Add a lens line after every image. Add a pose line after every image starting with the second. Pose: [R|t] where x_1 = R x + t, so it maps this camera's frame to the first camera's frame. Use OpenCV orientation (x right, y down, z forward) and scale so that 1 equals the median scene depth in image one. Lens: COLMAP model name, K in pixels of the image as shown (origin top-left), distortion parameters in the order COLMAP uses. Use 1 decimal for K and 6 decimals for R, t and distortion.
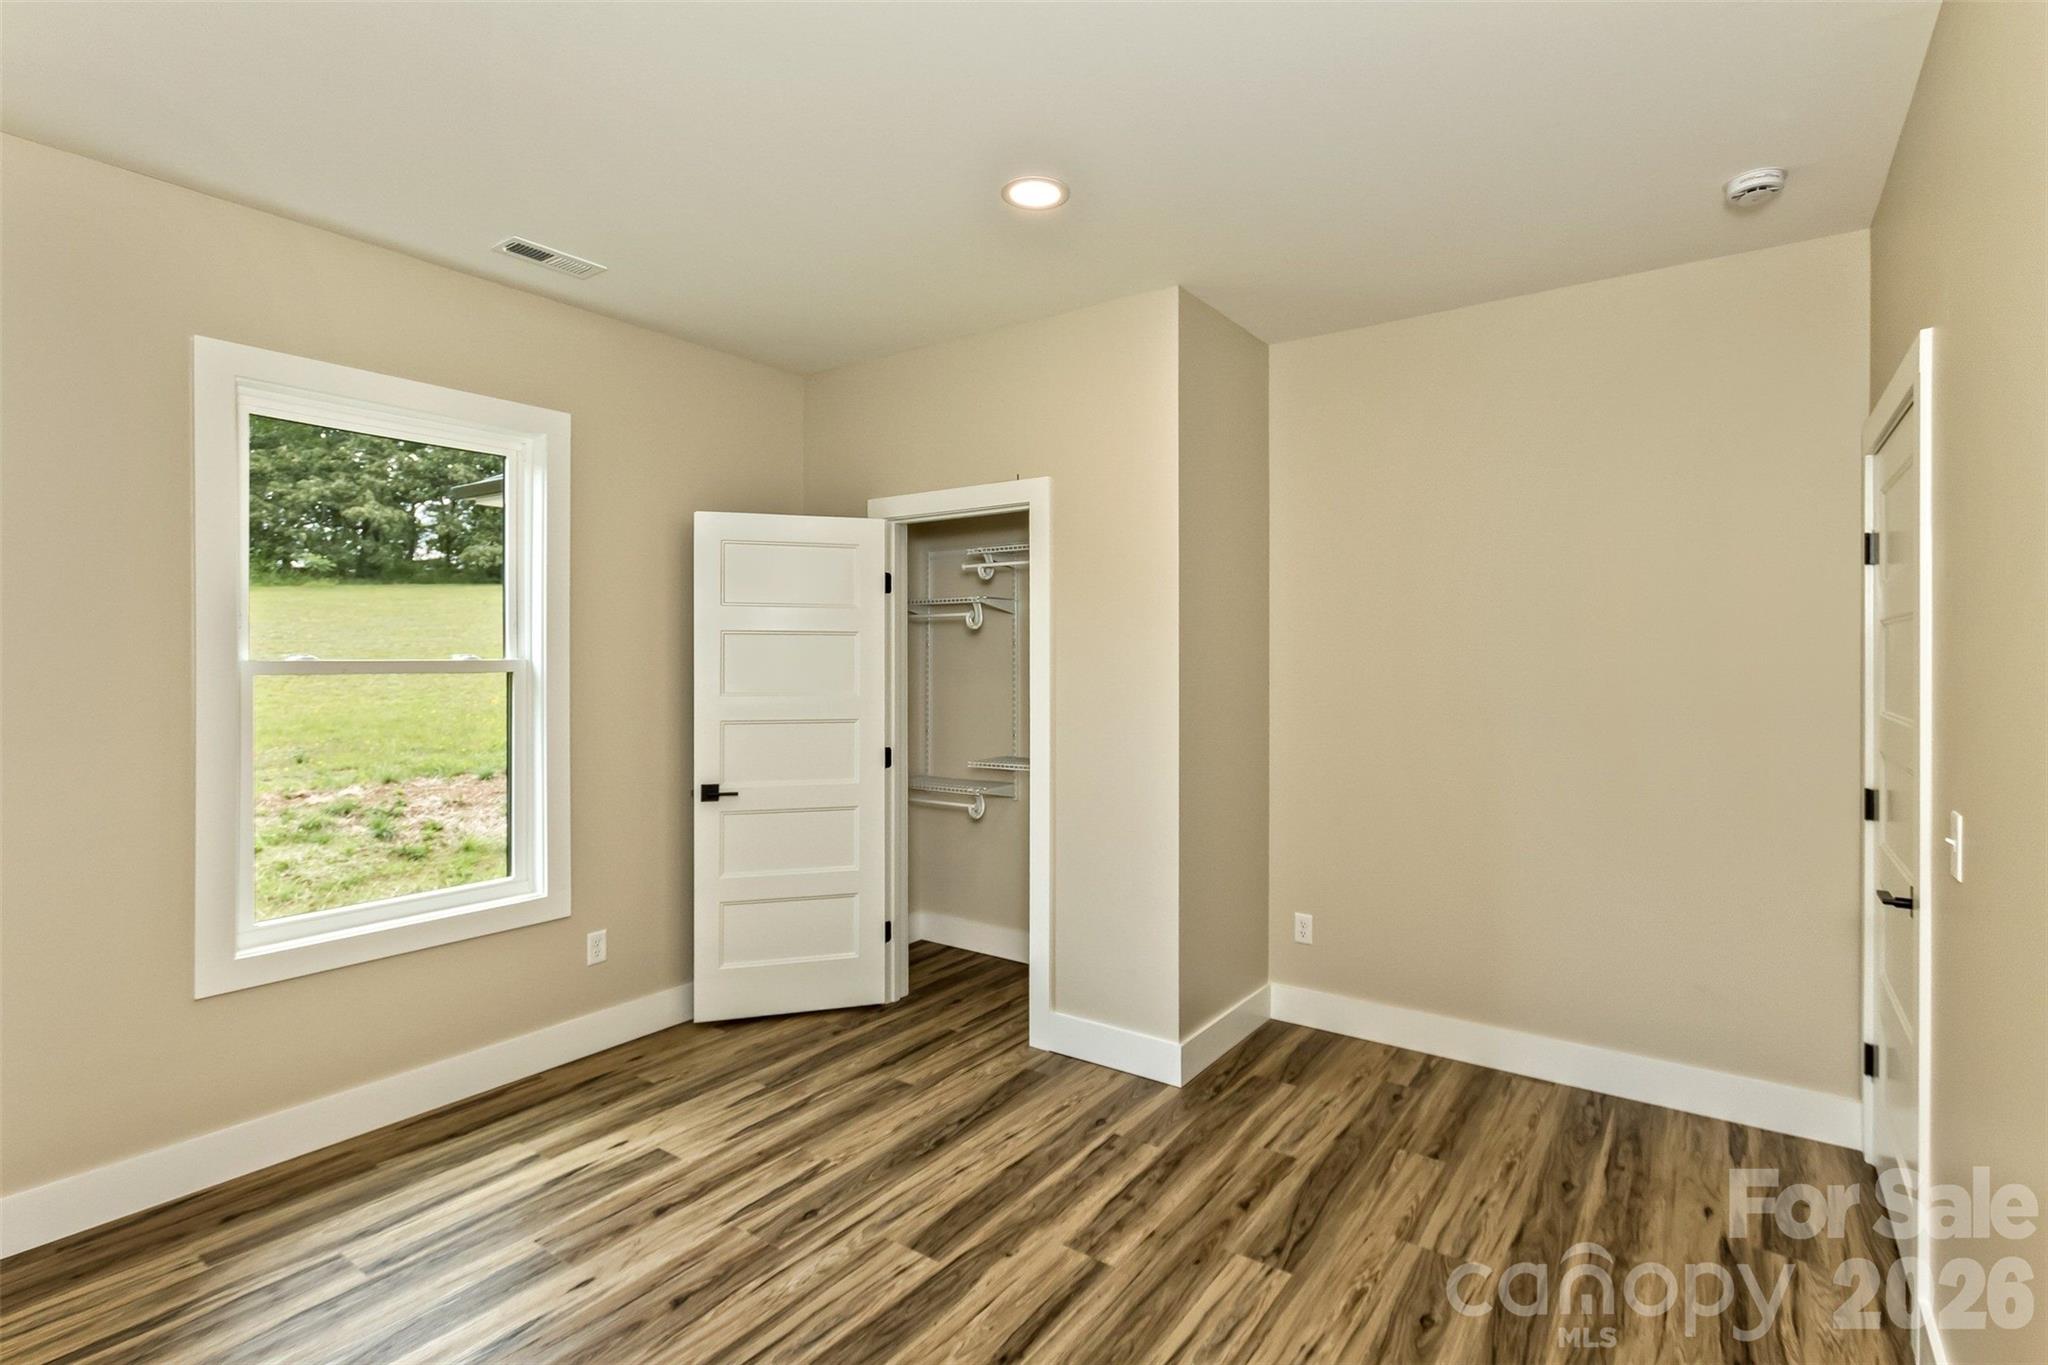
lens RADIAL K [[947.7, 0, 1014.2], [0, 947.7, 664.2], [0, 0, 1]] dist [0.010845, -0.002787]
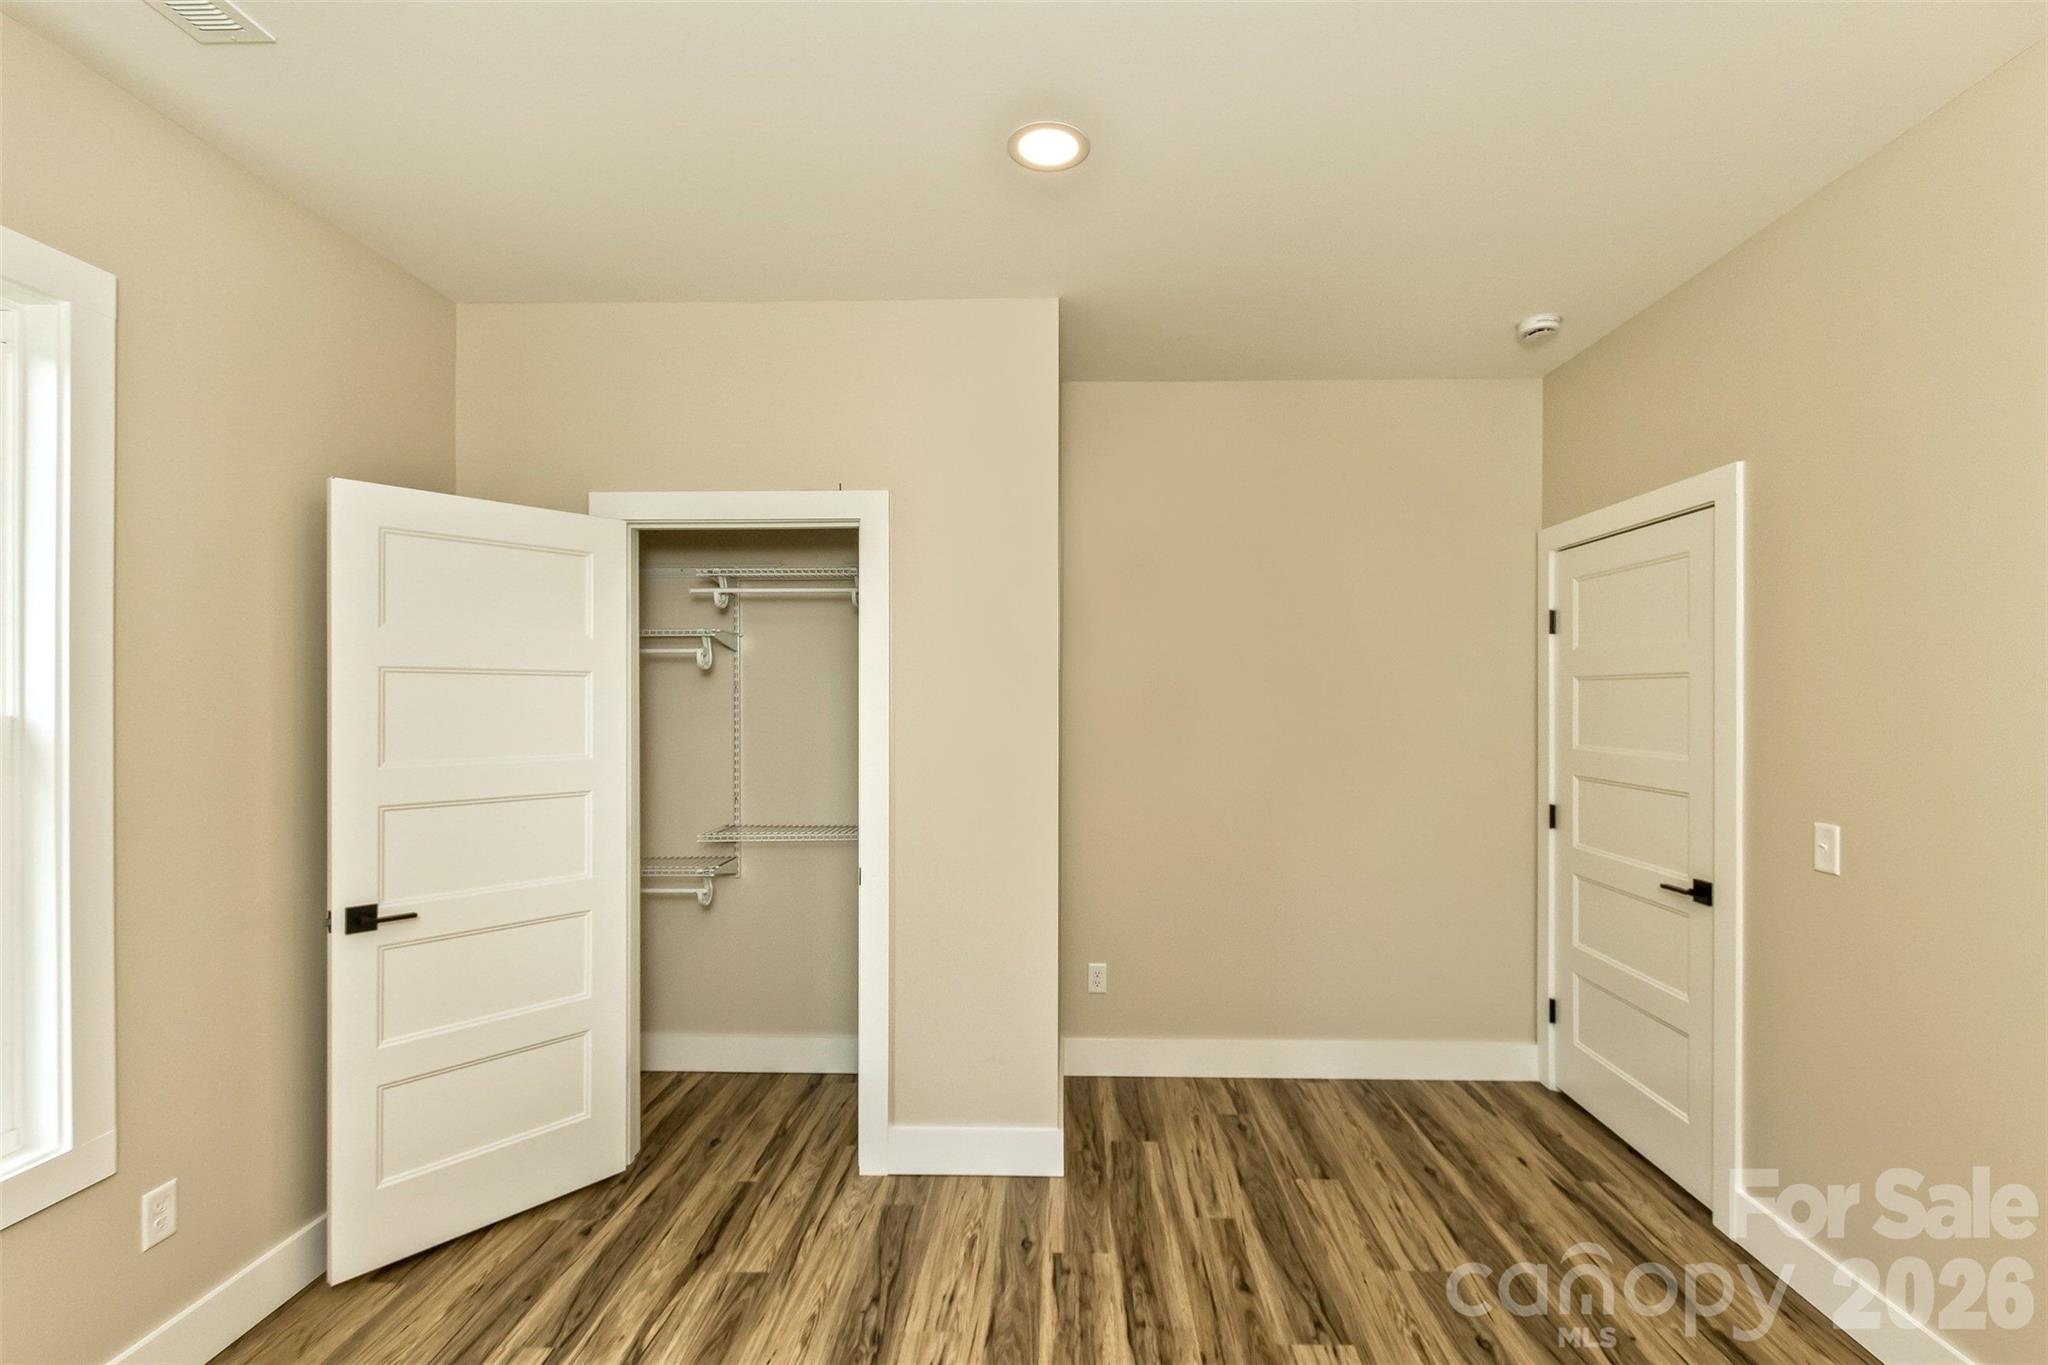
lens RADIAL K [[947.7, 0, 1021.9], [0, 947.7, 692.3], [0, 0, 1]] dist [0.010845, -0.002787]
pose [[0.835899, 0.000945, 0.548883, -0.324467], [0.005339, 0.999937, -0.009852, -0.009580], [-0.548858, 0.011166, 0.835841, 0.229099]]
